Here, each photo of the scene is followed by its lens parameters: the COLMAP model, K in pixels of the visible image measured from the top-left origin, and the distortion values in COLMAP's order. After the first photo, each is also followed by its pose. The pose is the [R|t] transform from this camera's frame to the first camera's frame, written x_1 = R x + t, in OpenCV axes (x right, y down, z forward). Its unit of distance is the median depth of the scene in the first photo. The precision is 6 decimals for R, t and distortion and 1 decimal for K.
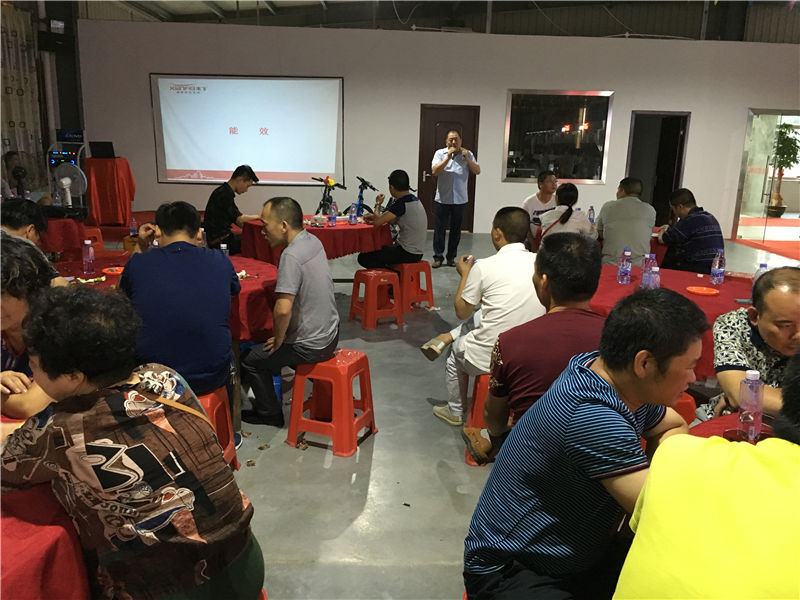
lens RADIAL K [[679.5, 0, 398.1], [0, 679.5, 294.1], [0, 0, 1]] dist [0.077613, -0.109821]
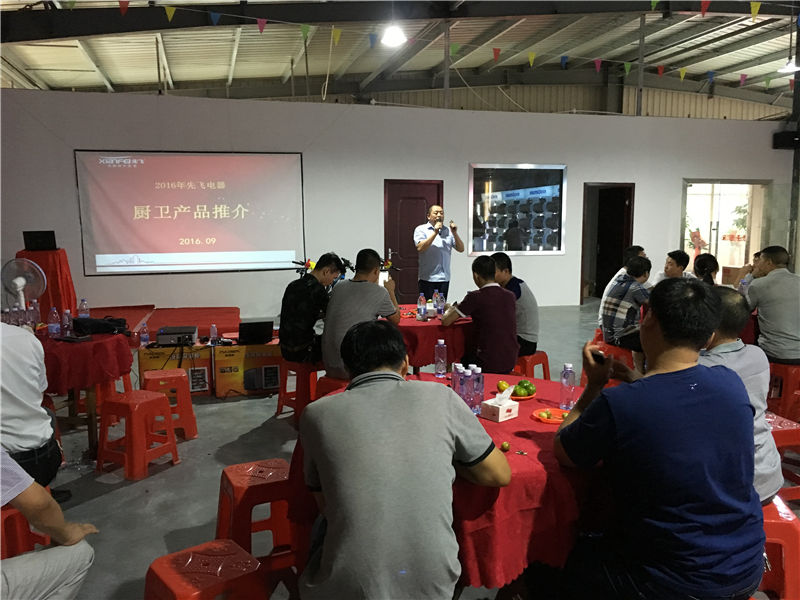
lens RADIAL K [[679.5, 0, 398.1], [0, 679.5, 294.1], [0, 0, 1]] dist [0.077613, -0.109821]
pose [[0.968286, -0.057844, 0.243054, -0.189464], [0.083142, 0.991985, -0.095143, -0.028862], [-0.235603, 0.112334, 0.965335, 0.101252]]
